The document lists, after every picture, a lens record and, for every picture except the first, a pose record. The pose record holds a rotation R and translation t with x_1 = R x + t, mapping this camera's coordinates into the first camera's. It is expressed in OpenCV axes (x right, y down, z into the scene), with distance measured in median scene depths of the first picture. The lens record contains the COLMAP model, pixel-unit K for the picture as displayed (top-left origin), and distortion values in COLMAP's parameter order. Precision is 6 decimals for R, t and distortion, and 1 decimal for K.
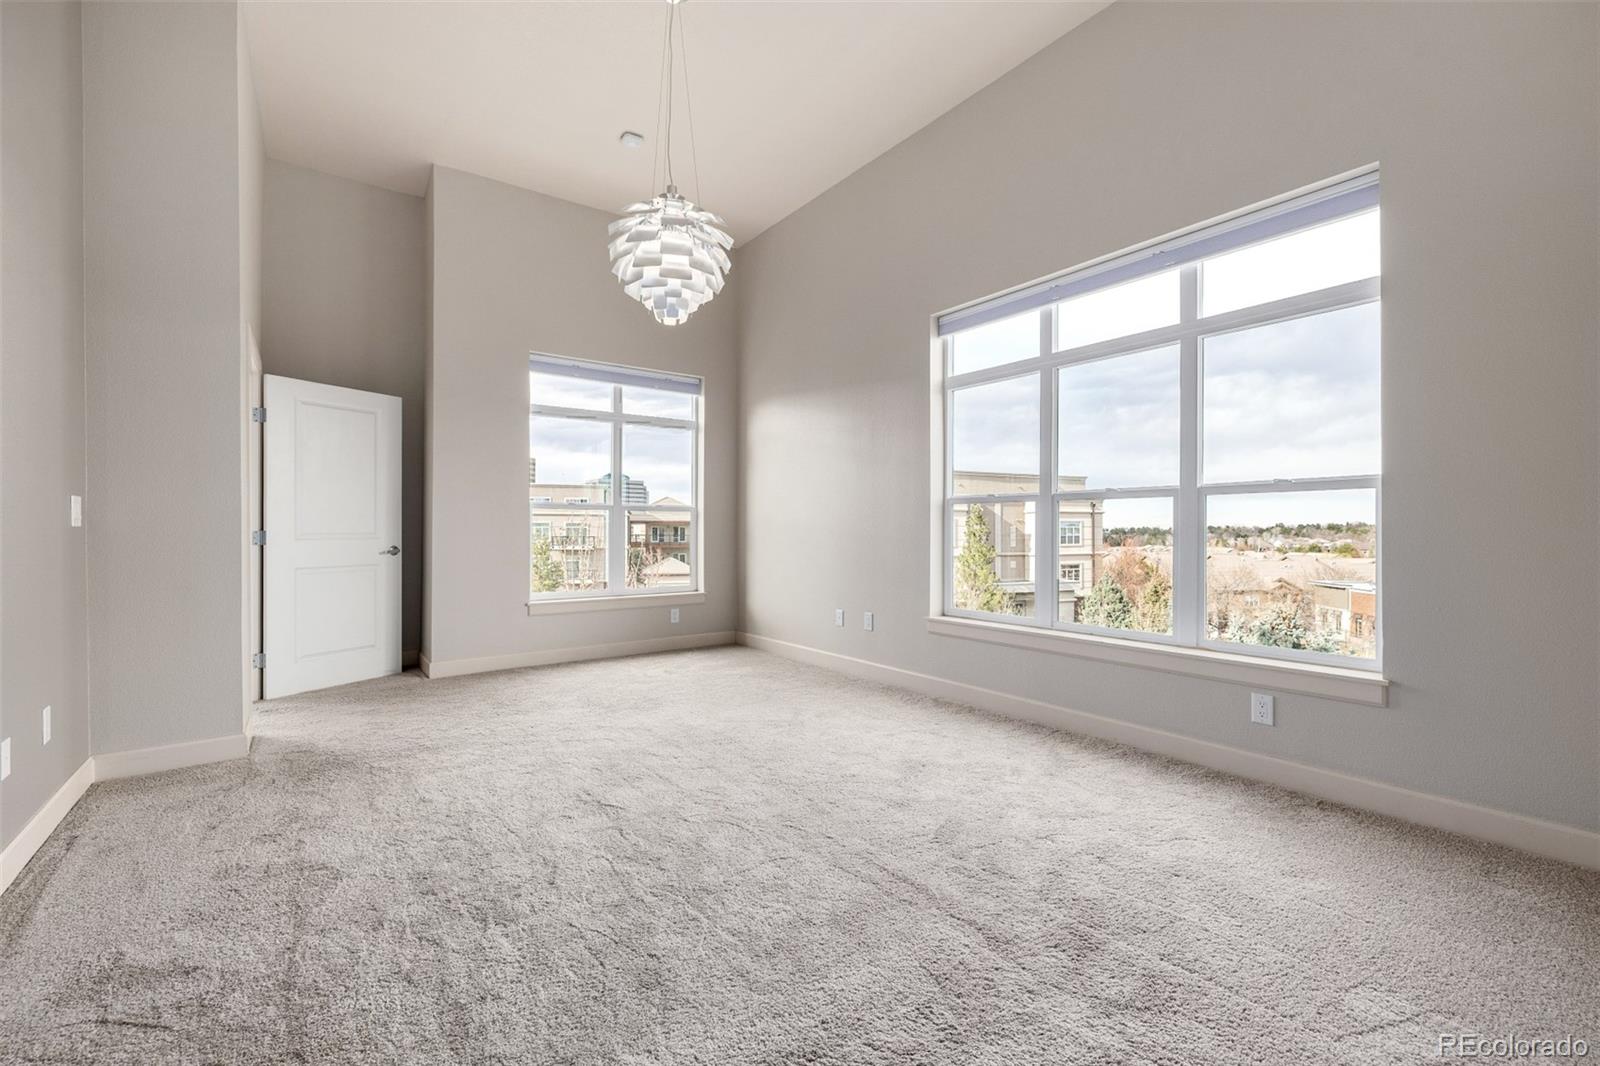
lens RADIAL K [[681.9, 0, 839.5], [0, 681.9, 526.0], [0, 0, 1]] dist [0.000670, 0.000747]
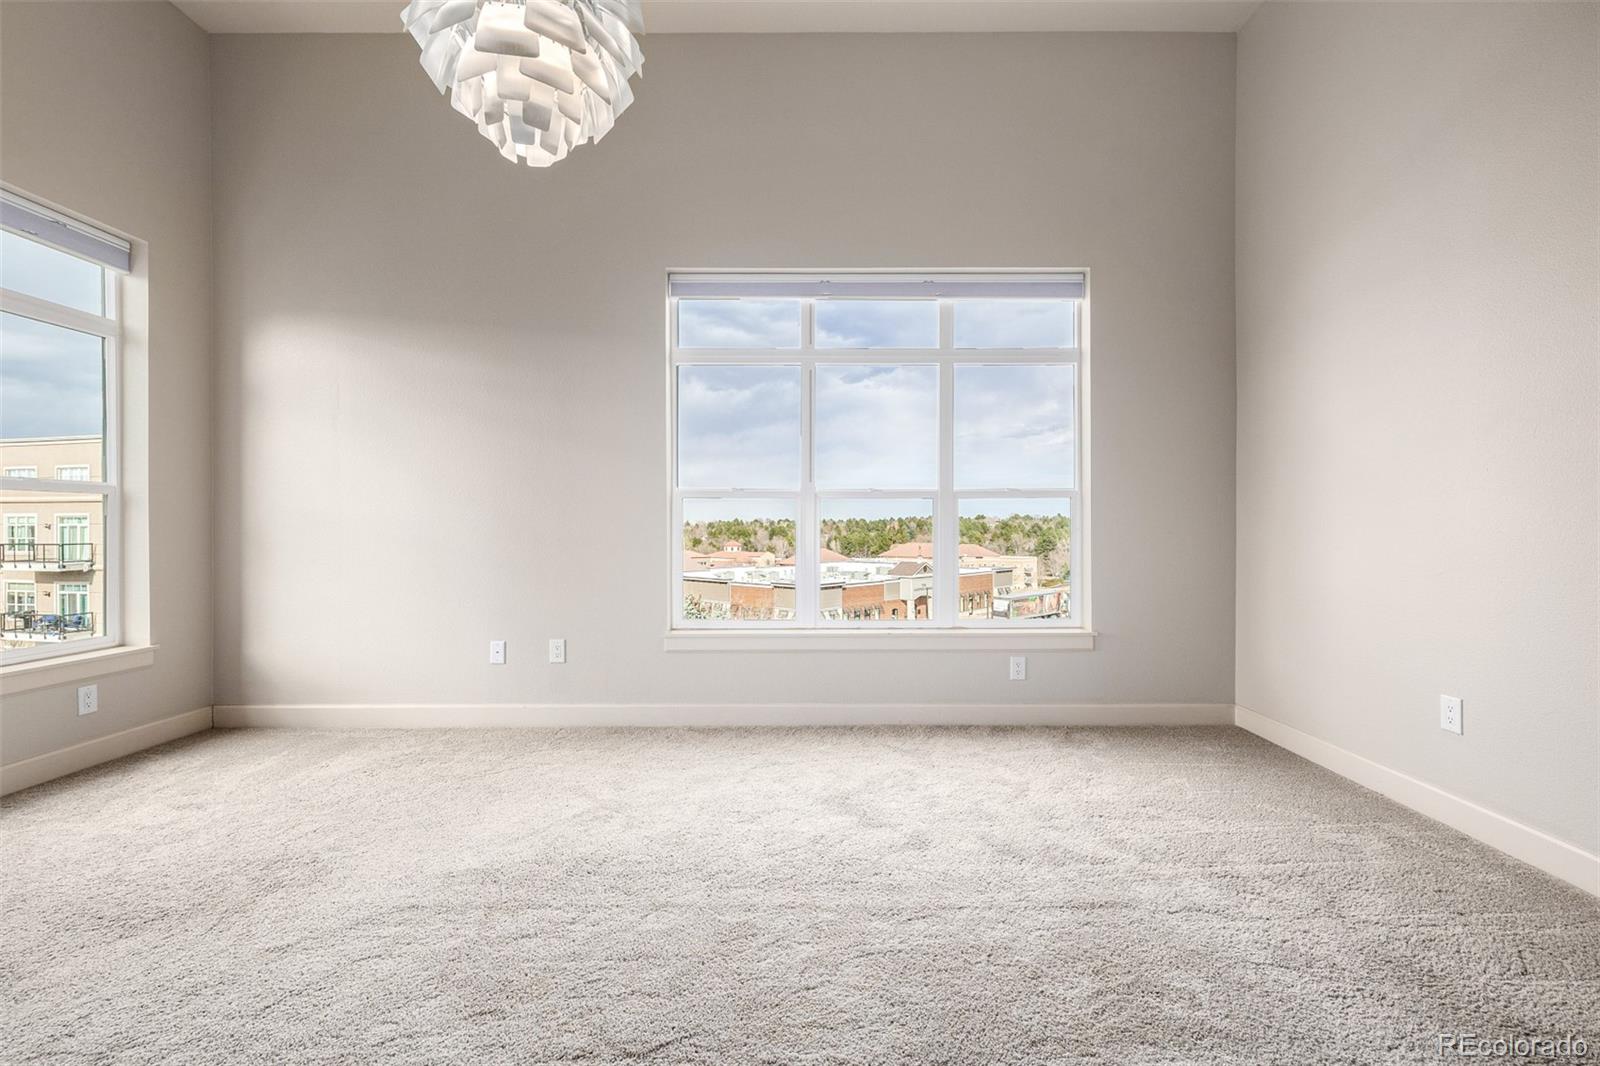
lens RADIAL K [[681.9, 0, 812.2], [0, 681.9, 532.1], [0, 0, 1]] dist [0.000670, 0.000747]
pose [[0.610091, -0.005532, 0.792312, -0.553037], [-0.002474, 0.999957, 0.008888, 0.003754], [-0.792327, -0.007383, 0.610052, 0.473610]]
